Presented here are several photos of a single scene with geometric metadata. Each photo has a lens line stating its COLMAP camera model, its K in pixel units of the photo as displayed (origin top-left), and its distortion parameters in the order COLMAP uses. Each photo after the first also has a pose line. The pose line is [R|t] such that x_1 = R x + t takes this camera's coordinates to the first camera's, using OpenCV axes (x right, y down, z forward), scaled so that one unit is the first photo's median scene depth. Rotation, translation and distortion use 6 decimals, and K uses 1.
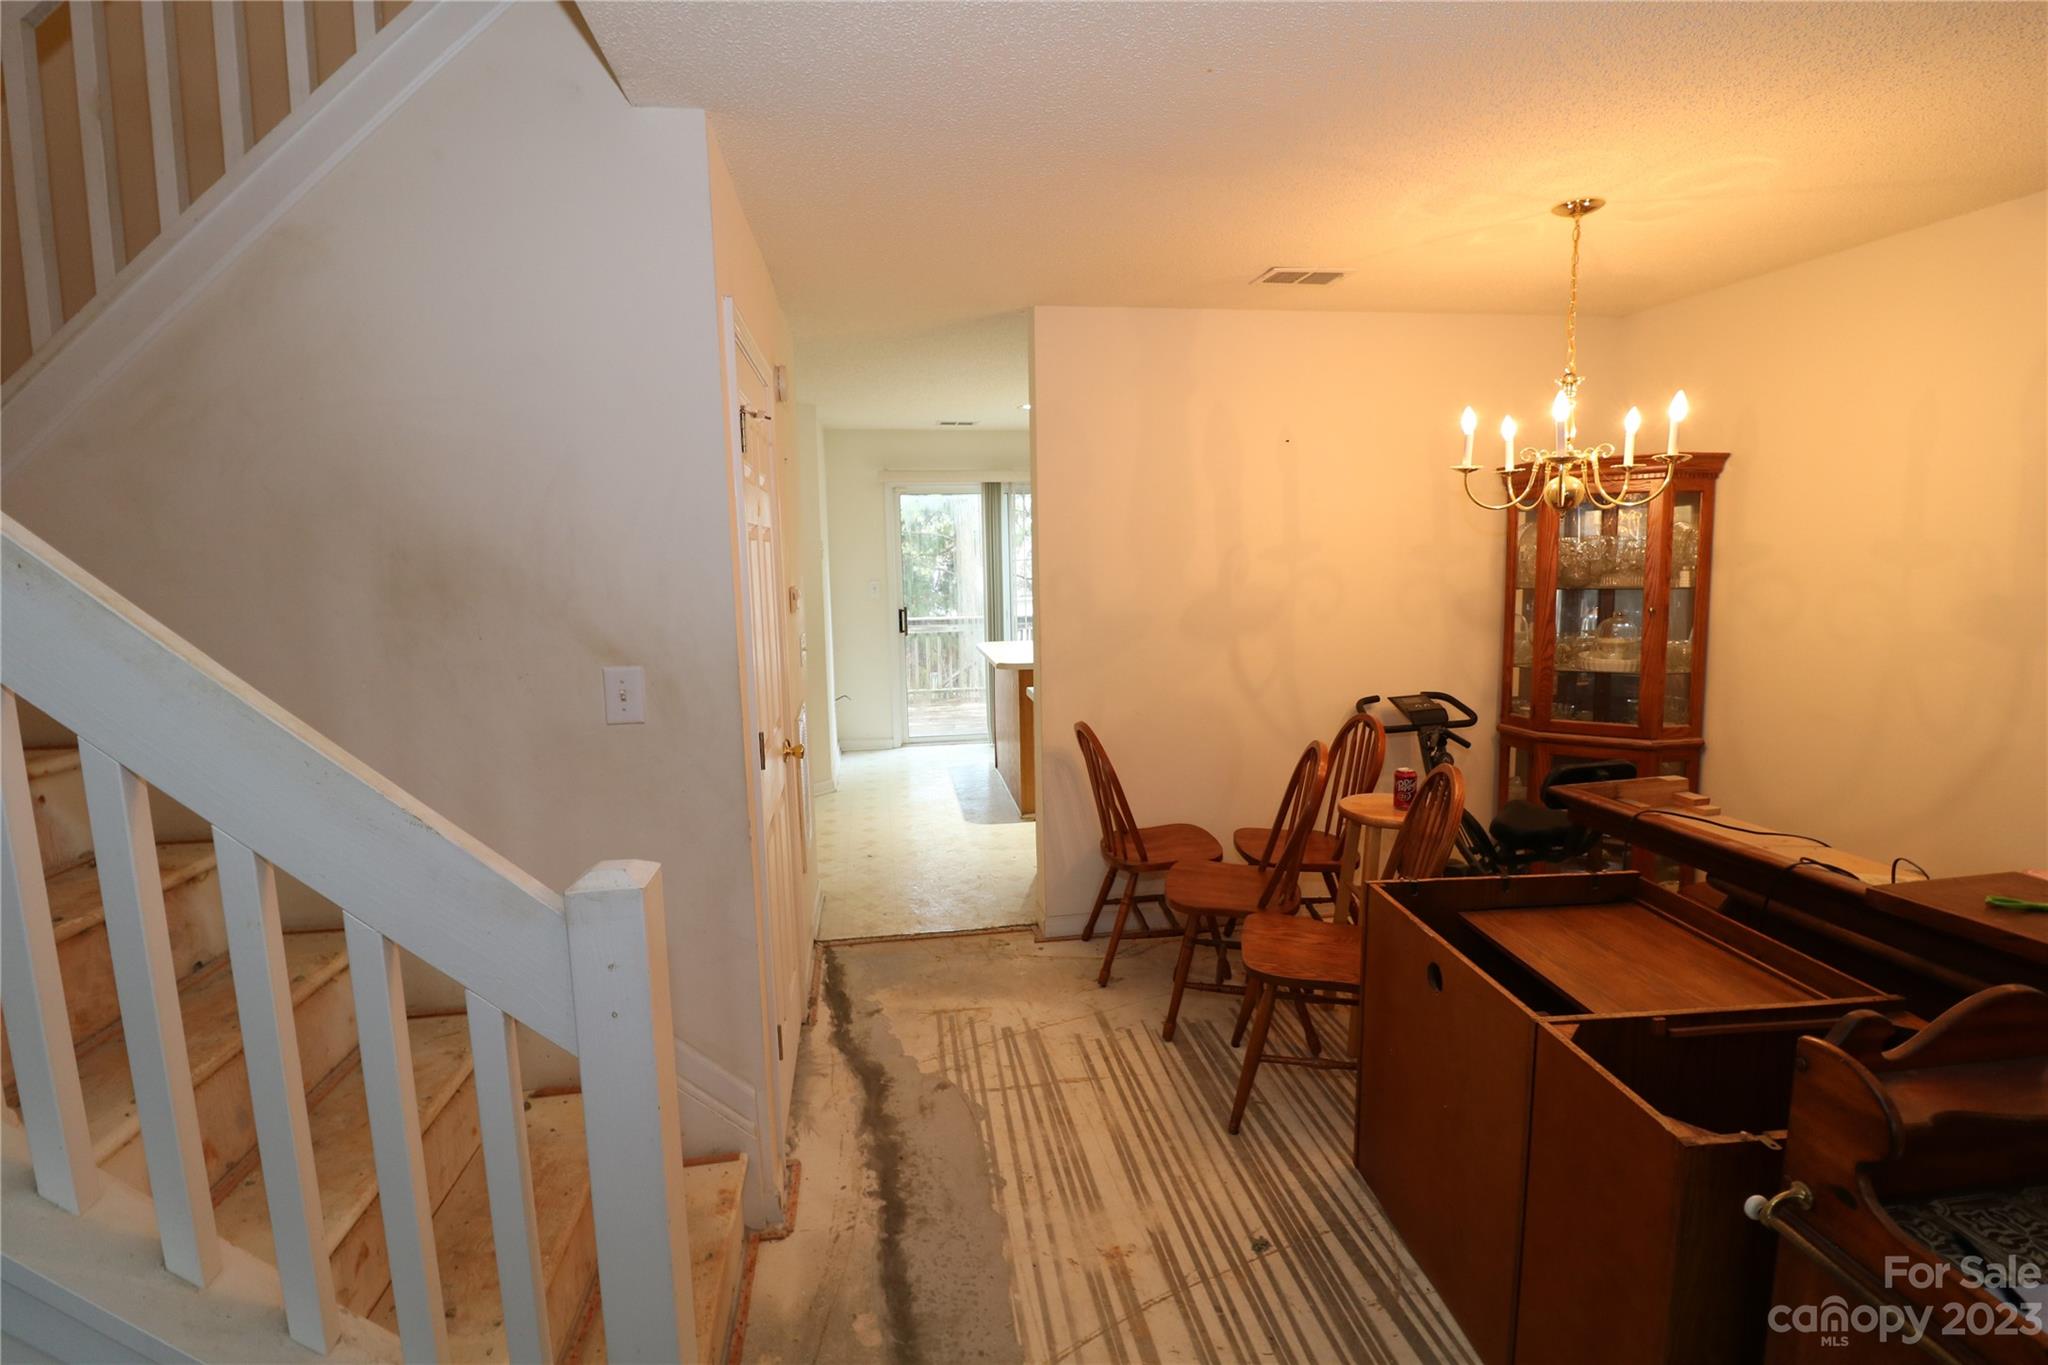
lens RADIAL K [[942.2, 0, 1024.2], [0, 942.2, 663.8], [0, 0, 1]] dist [-0.001080, -0.013516]
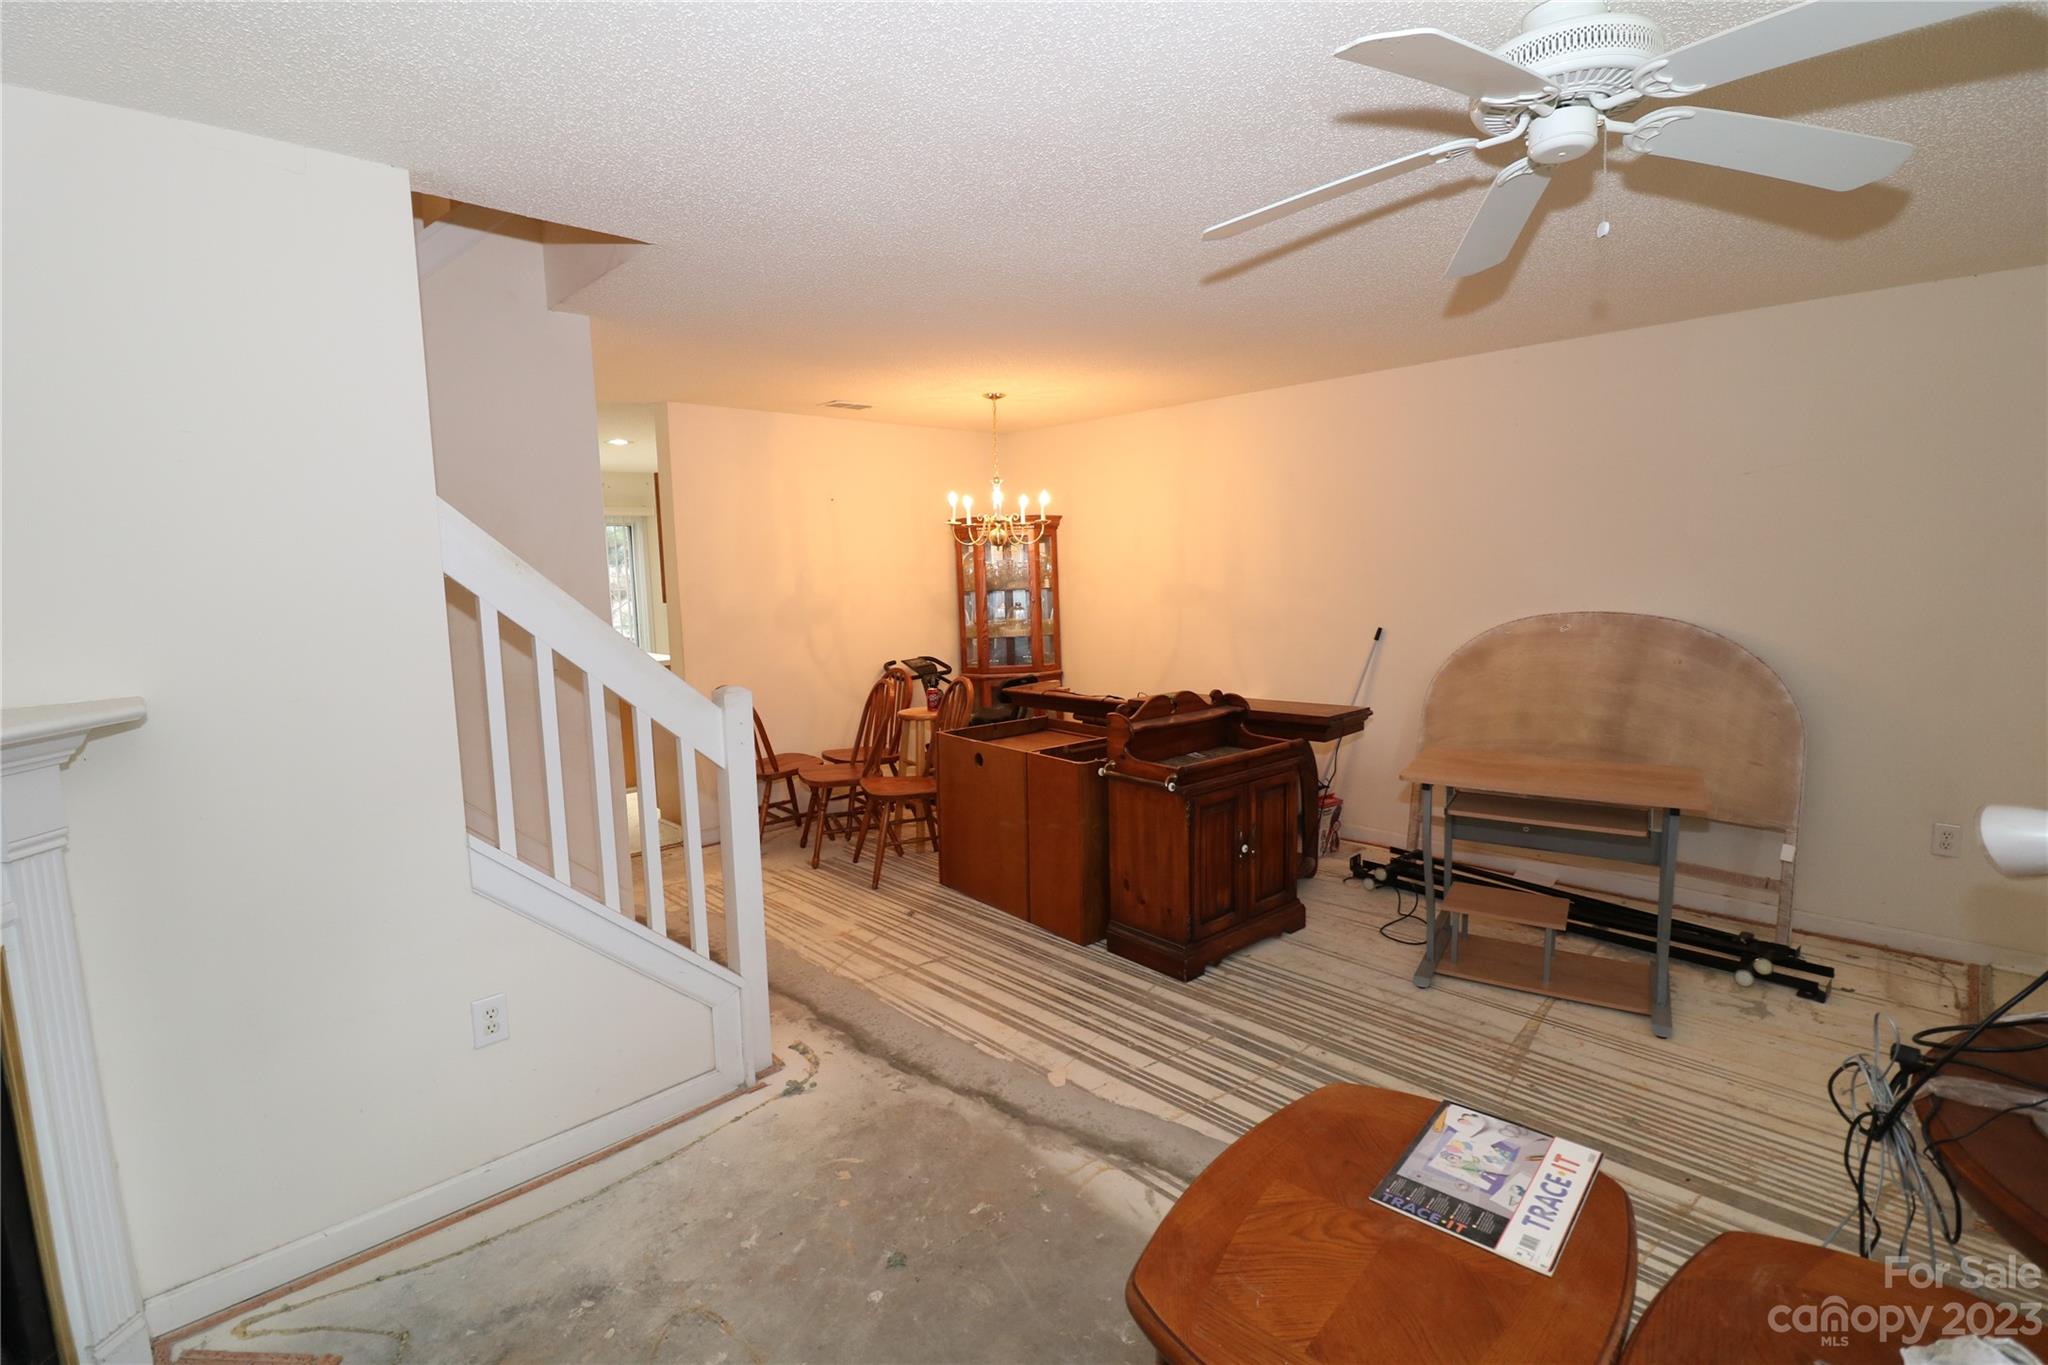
lens RADIAL K [[942.2, 0, 1024.2], [0, 942.2, 663.8], [0, 0, 1]] dist [-0.001080, -0.013516]
pose [[0.818281, -0.061759, 0.571490, -0.598310], [0.081018, 0.996678, -0.008298, 0.117940], [-0.569080, 0.053091, 0.820567, -0.725150]]
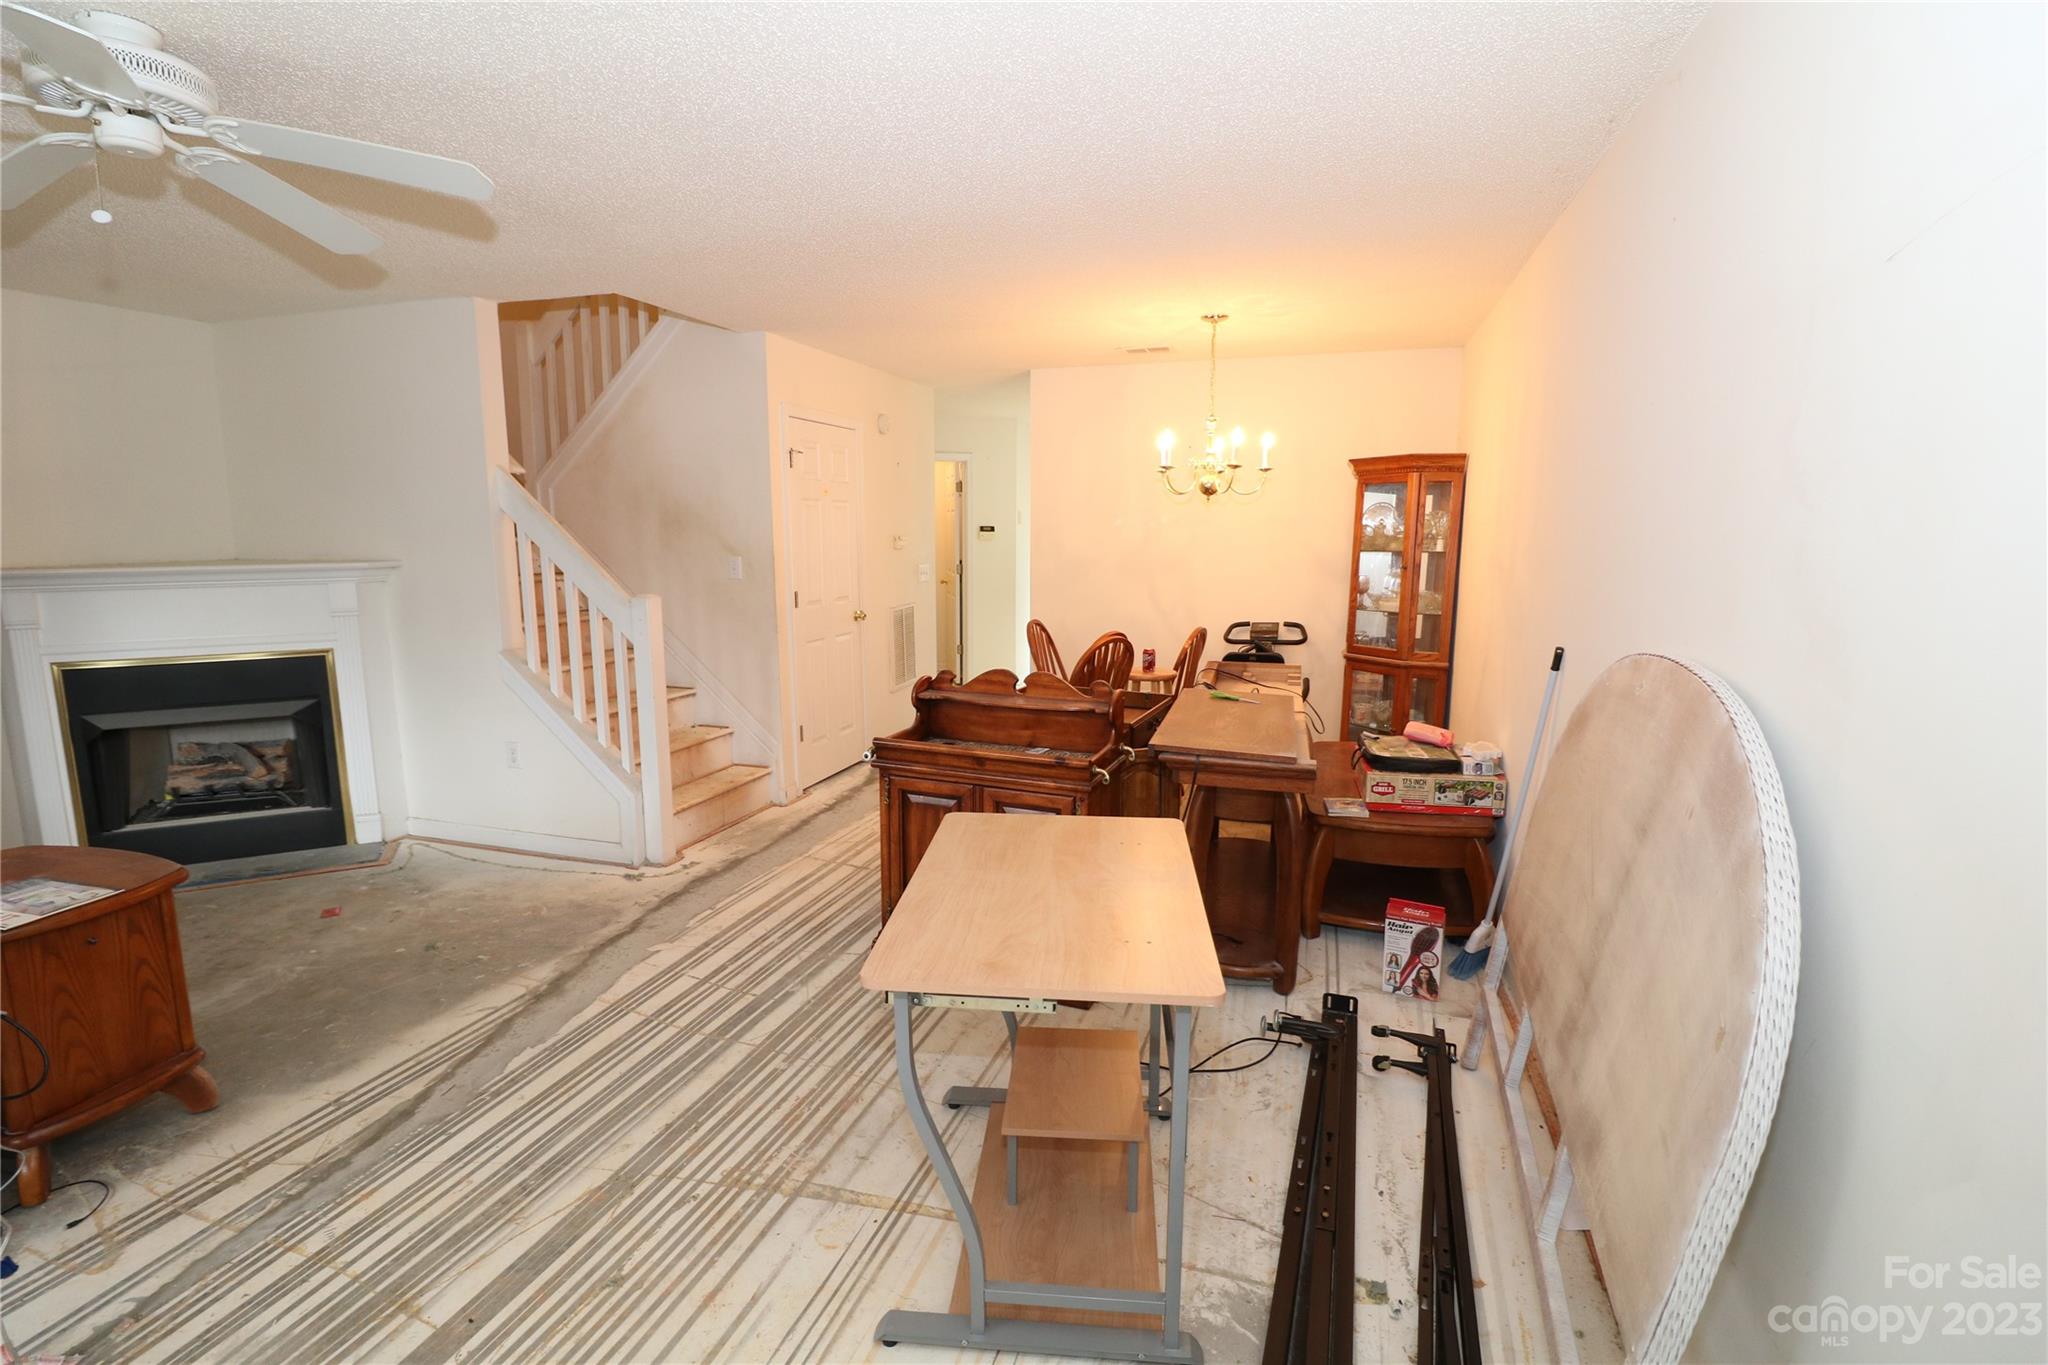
lens RADIAL K [[942.0, 0, 1030.9], [0, 942.0, 668.6], [0, 0, 1]] dist [-0.001650, -0.013050]
pose [[0.891417, 0.090030, -0.444151, 1.223586], [-0.076030, 0.995887, 0.049275, 0.101717], [0.446761, -0.010156, 0.894596, -0.763195]]
